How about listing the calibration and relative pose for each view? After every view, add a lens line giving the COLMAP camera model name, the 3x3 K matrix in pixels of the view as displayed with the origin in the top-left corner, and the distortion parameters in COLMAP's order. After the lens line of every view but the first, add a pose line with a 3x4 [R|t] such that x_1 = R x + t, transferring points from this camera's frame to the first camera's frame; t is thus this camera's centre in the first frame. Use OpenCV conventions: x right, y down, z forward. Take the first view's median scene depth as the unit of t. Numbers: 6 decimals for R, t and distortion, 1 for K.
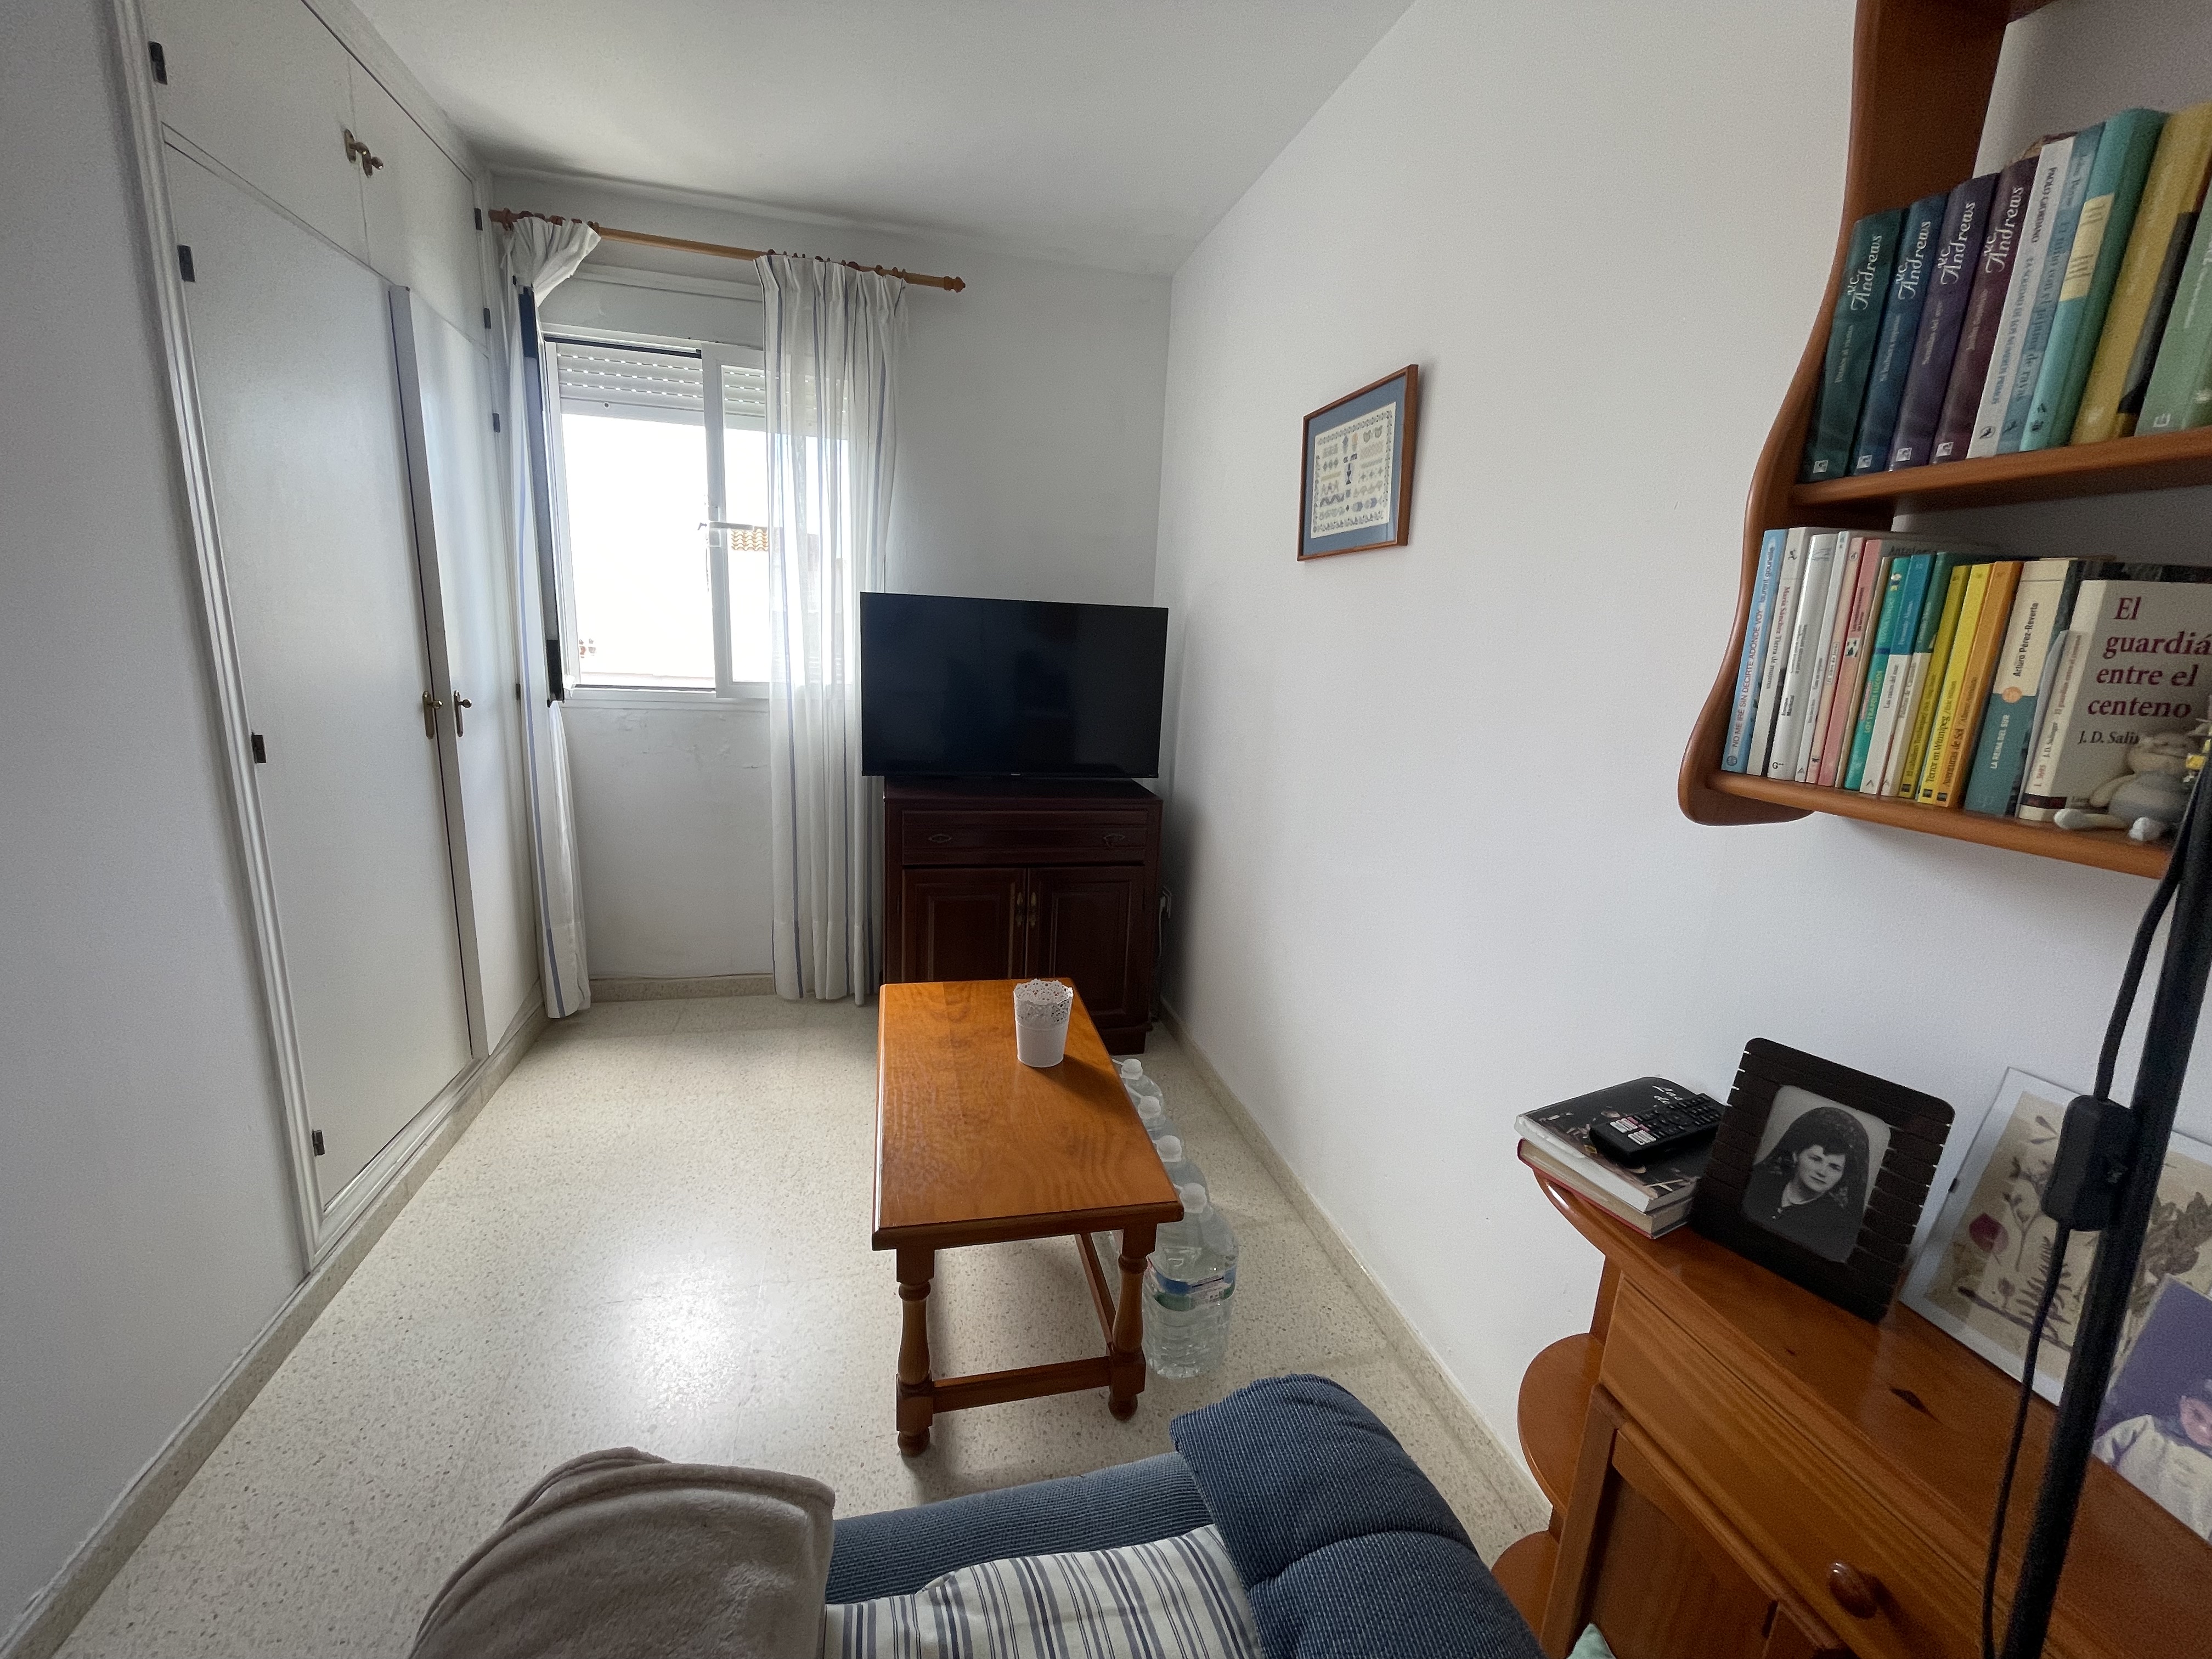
lens RADIAL K [[891.5, 0, 1103.0], [0, 891.5, 819.5], [0, 0, 1]] dist [-0.011404, -0.000378]
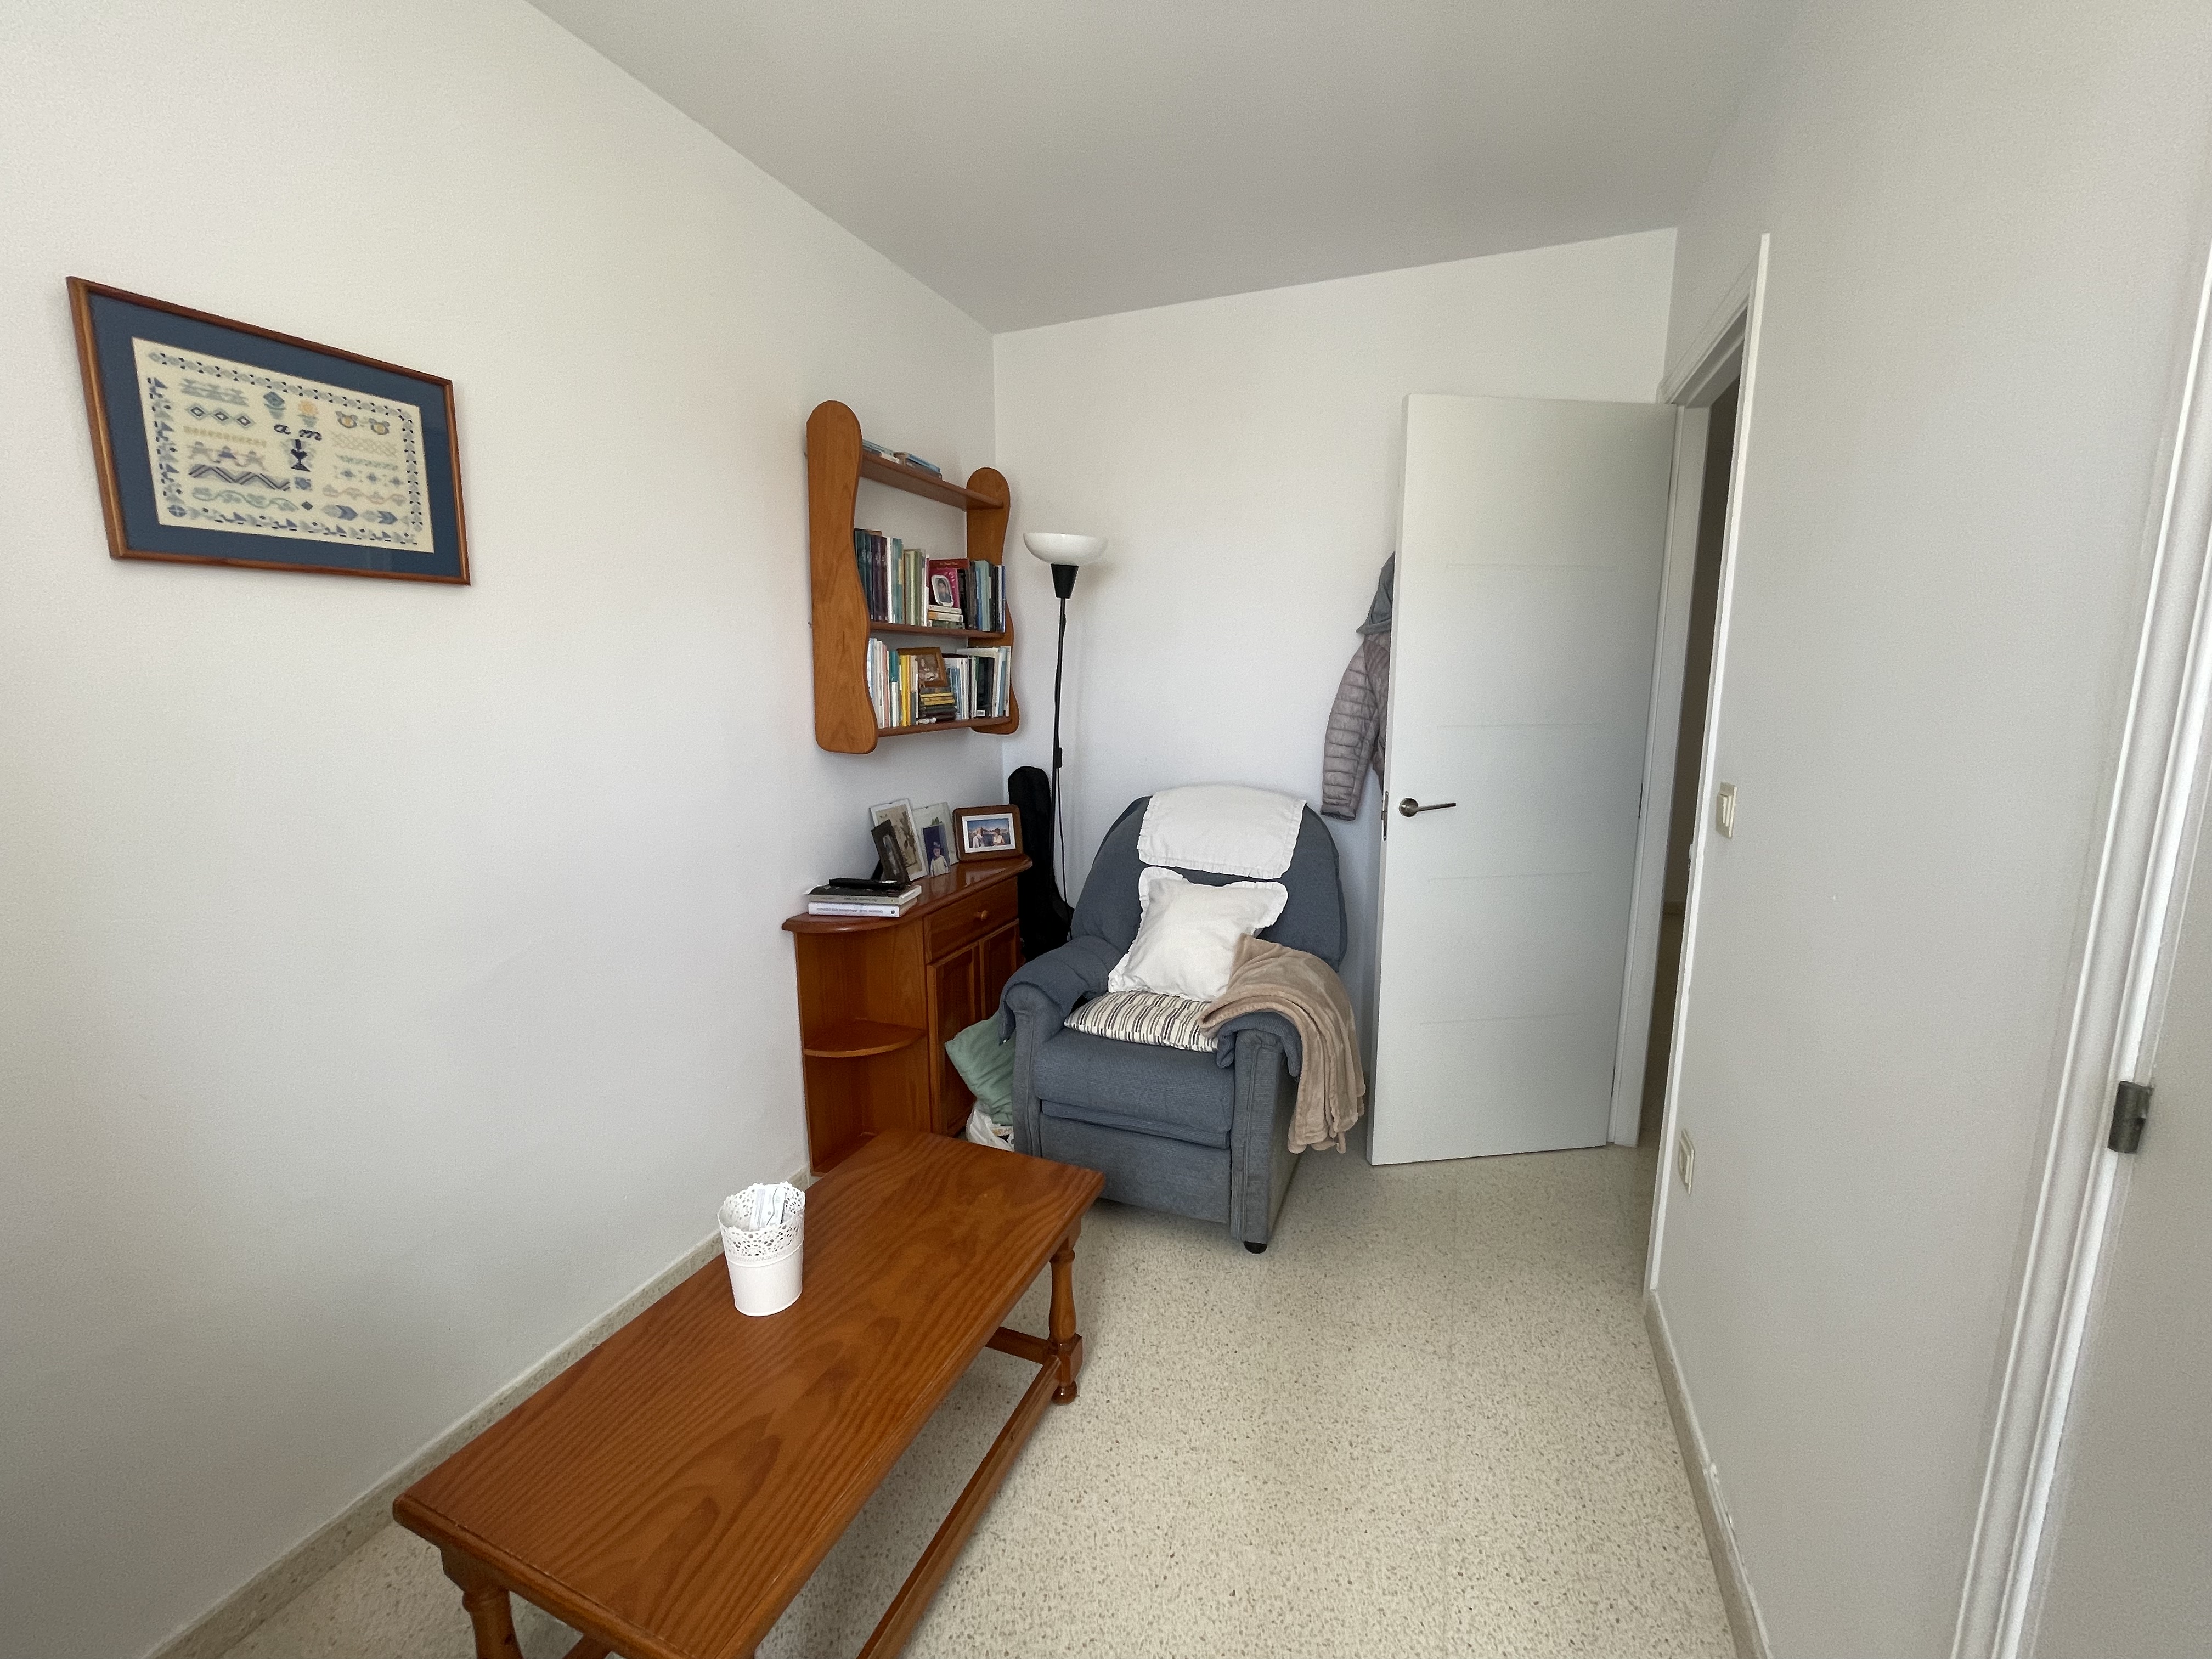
lens RADIAL K [[891.5, 0, 1104.3], [0, 891.5, 820.9], [0, 0, 1]] dist [-0.011404, -0.000378]
pose [[-0.813363, -0.139876, 0.564690, -0.669108], [0.087109, 0.930439, 0.355943, -0.329946], [-0.575198, 0.338701, -0.744600, 1.299451]]
